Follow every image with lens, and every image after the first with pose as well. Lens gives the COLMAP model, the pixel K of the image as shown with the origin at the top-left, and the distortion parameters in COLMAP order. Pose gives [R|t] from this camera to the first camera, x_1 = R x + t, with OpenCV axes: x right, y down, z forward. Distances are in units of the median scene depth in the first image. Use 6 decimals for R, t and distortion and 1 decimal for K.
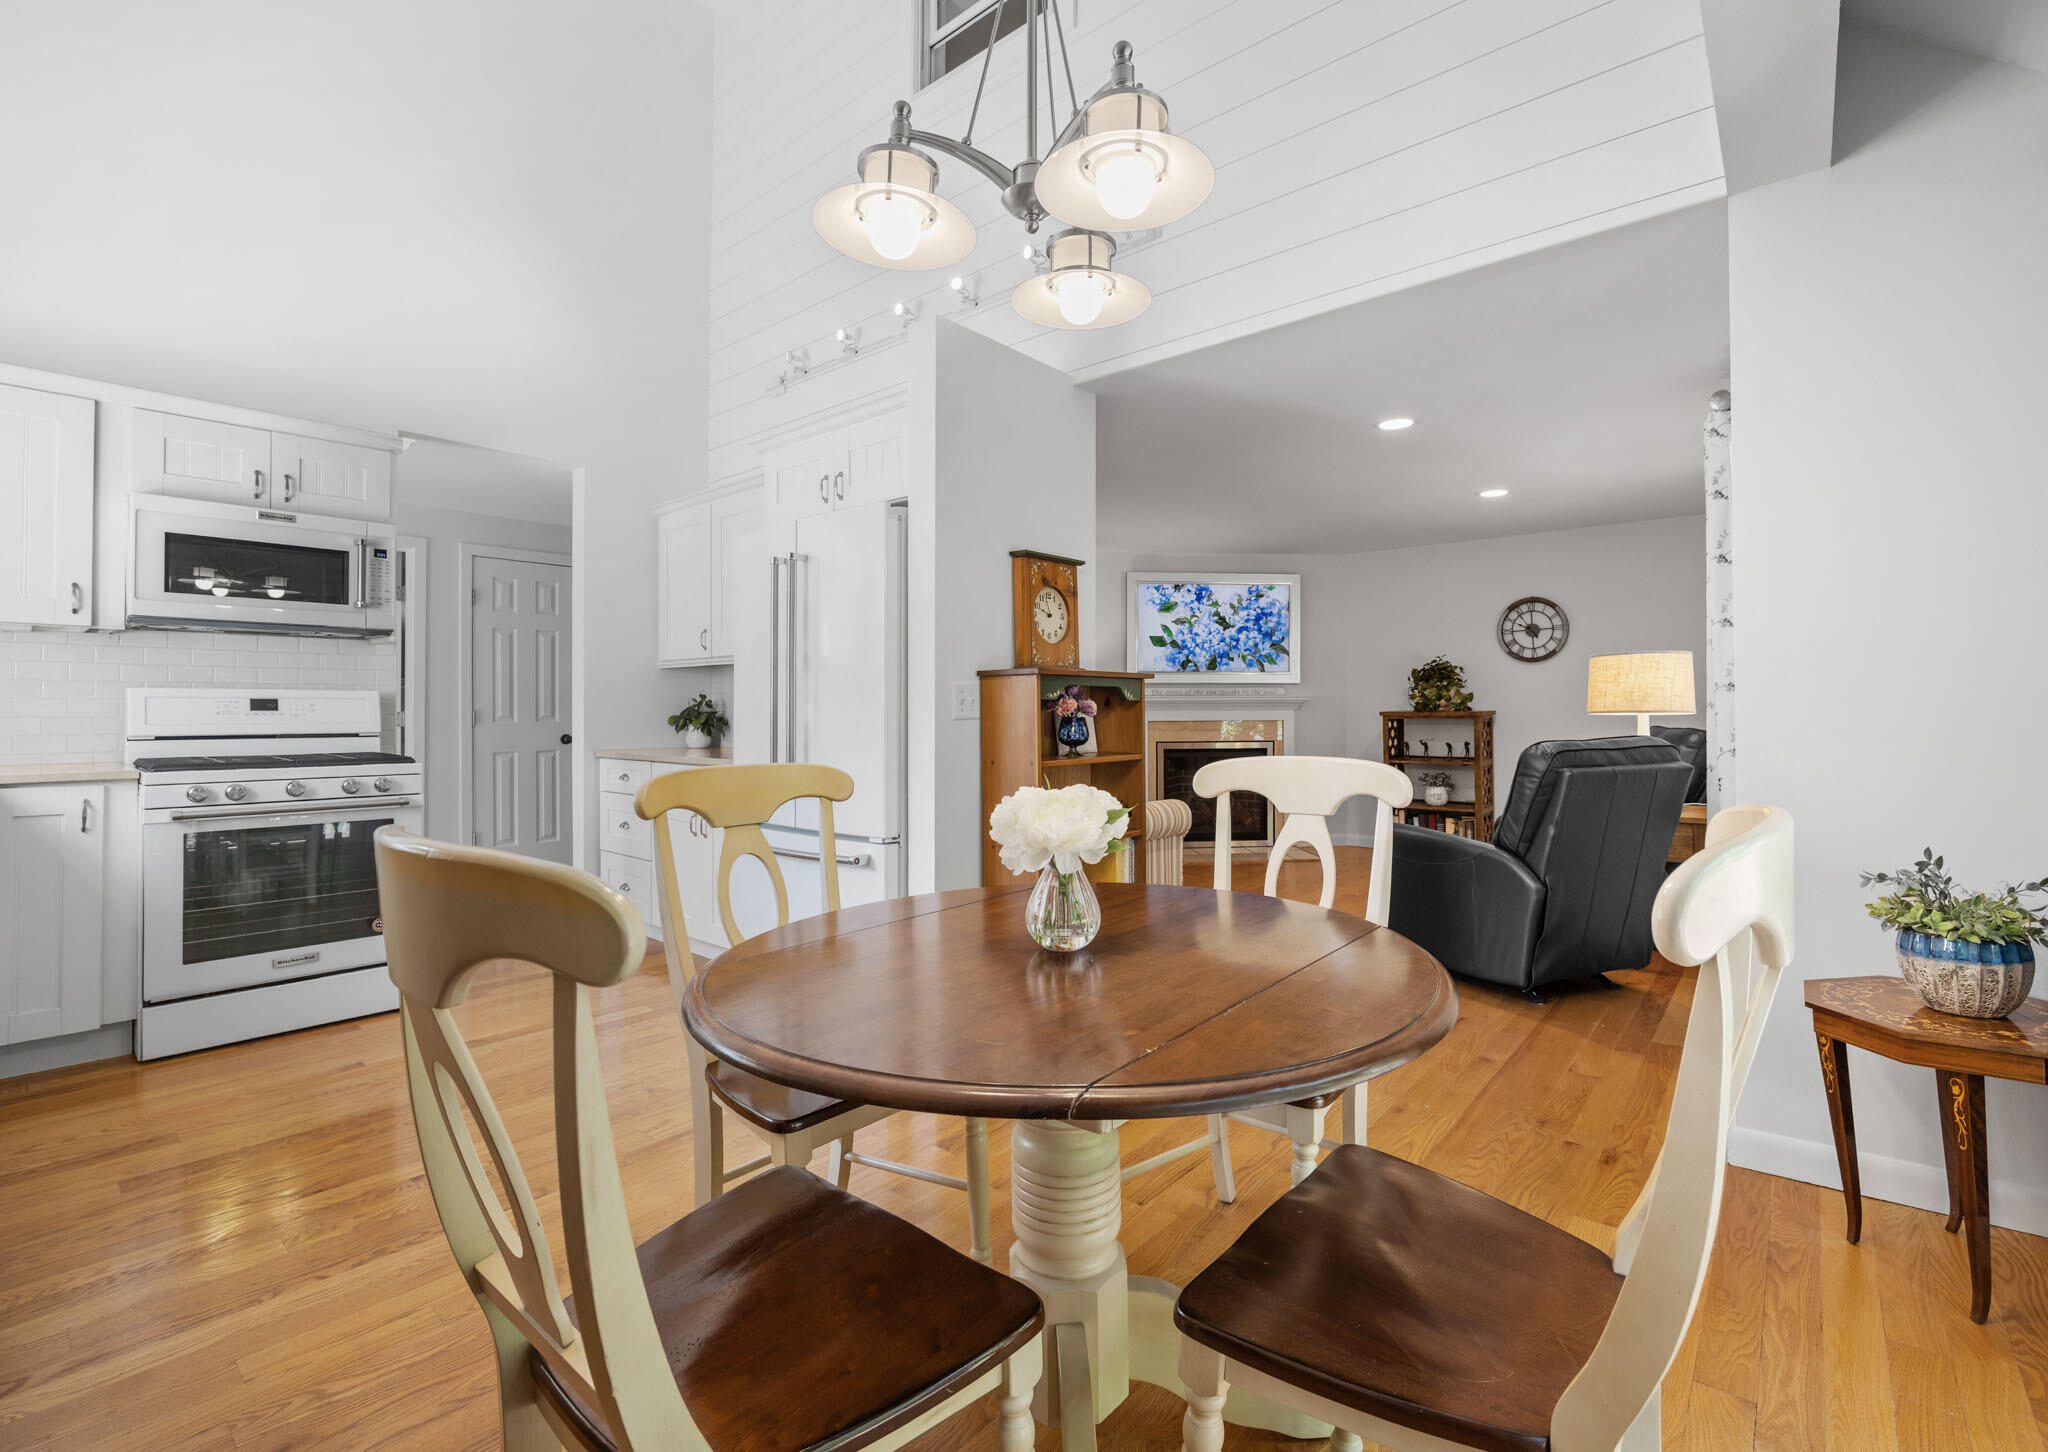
lens RADIAL K [[912.6, 0, 1056.4], [0, 912.6, 701.0], [0, 0, 1]] dist [-0.017143, 0.000310]
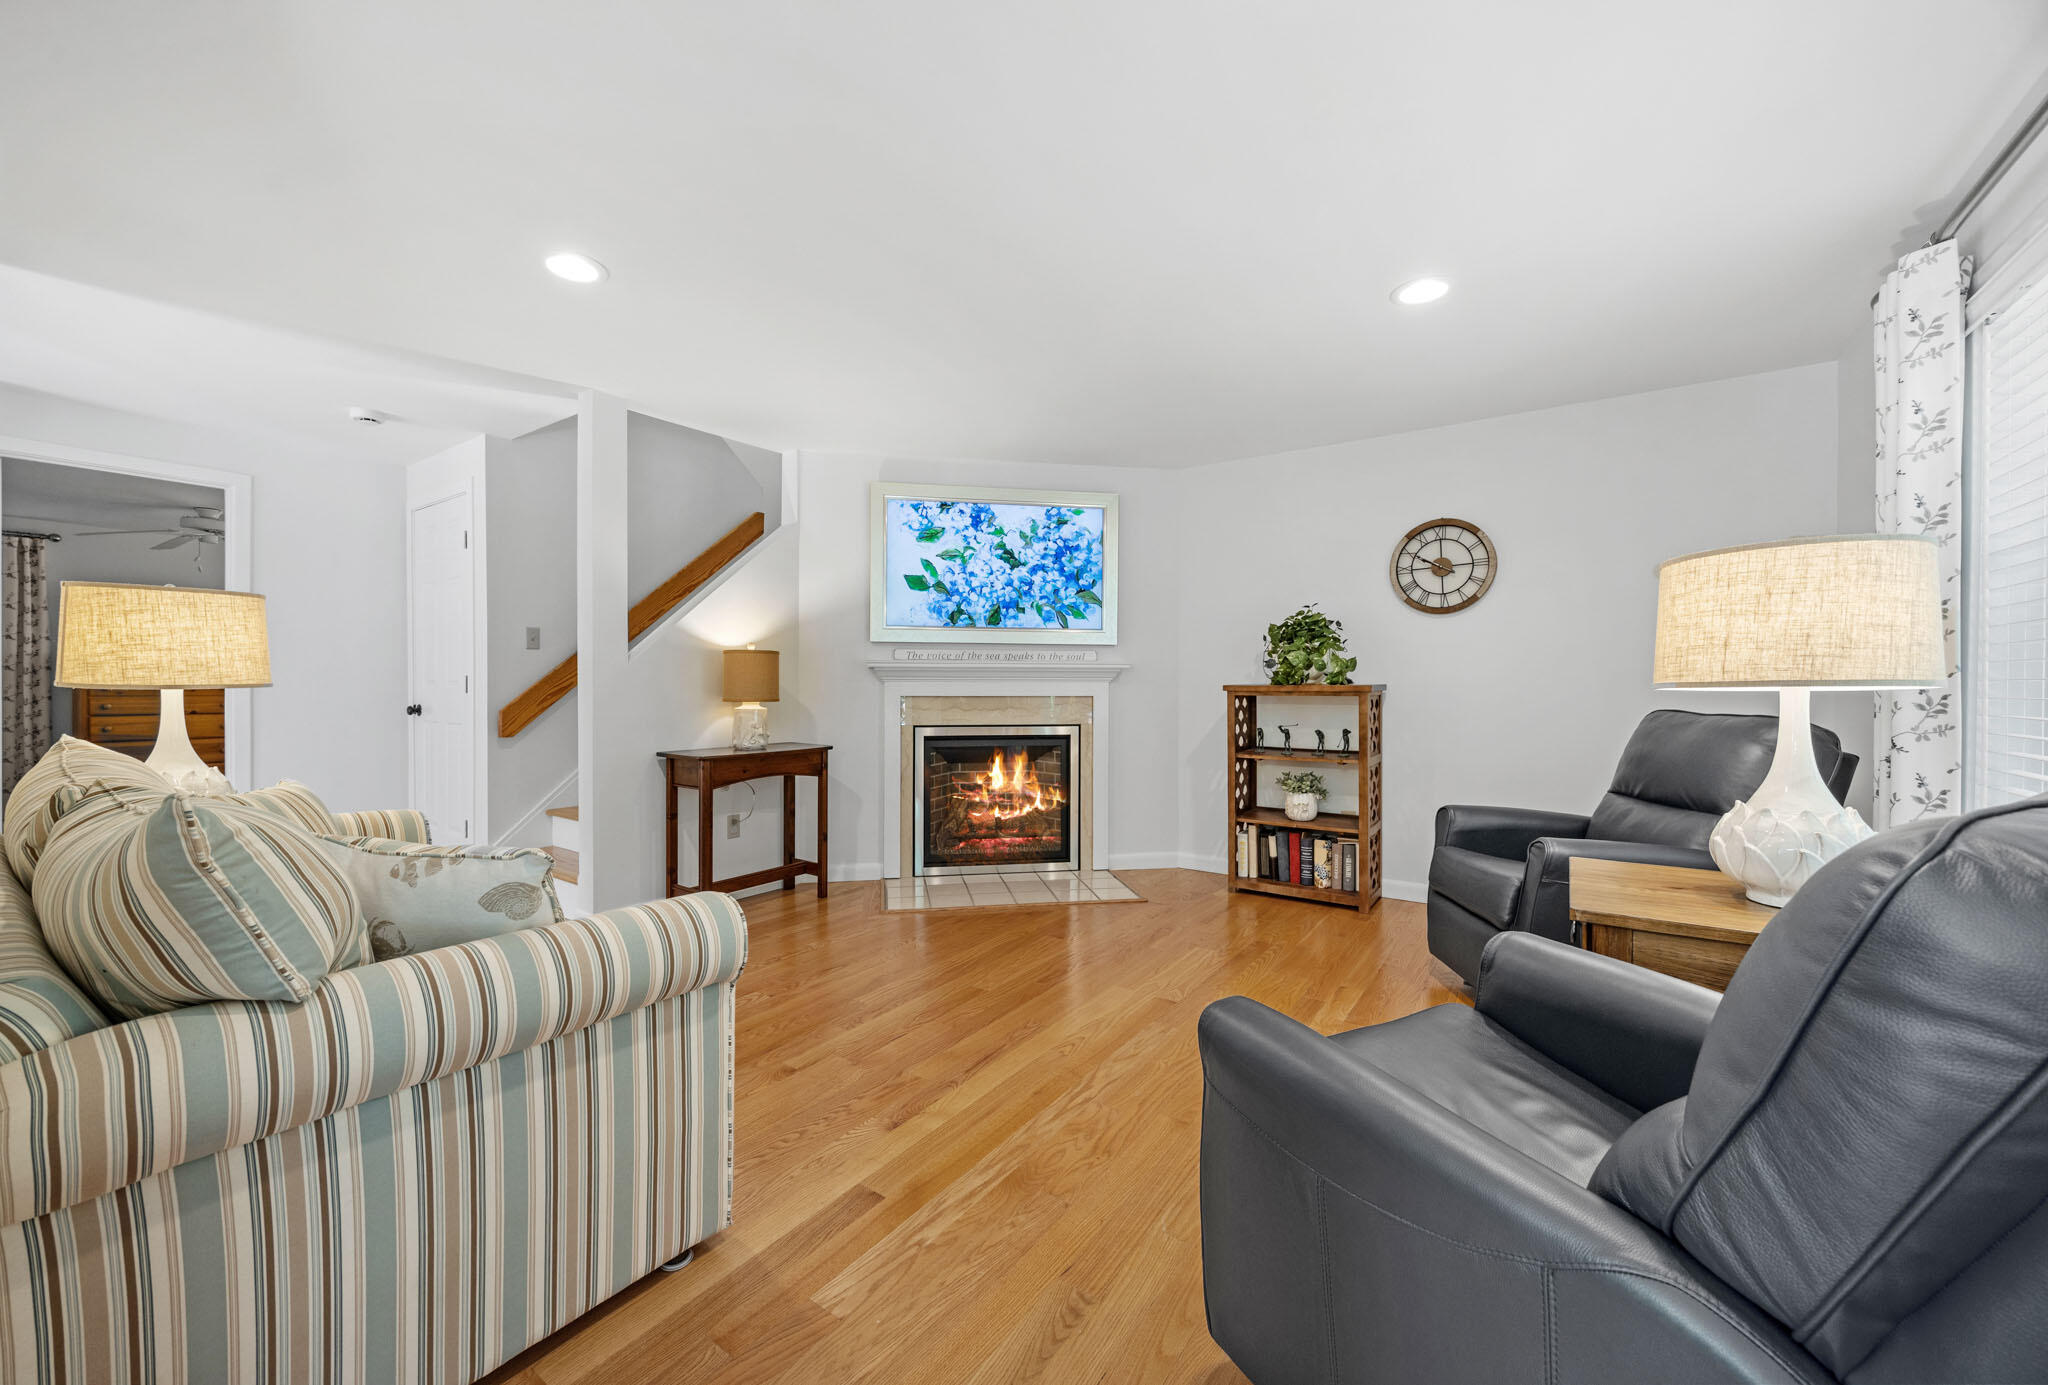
lens RADIAL K [[780.8, 0, 1024.0], [0, 780.8, 692.5], [0, 0, 1]] dist [-0.001842, -0.000334]
pose [[0.996837, 0.005220, 0.079306, 0.146464], [-0.006809, 0.999781, 0.019778, 0.006528], [-0.079185, -0.020255, 0.996654, 0.391479]]
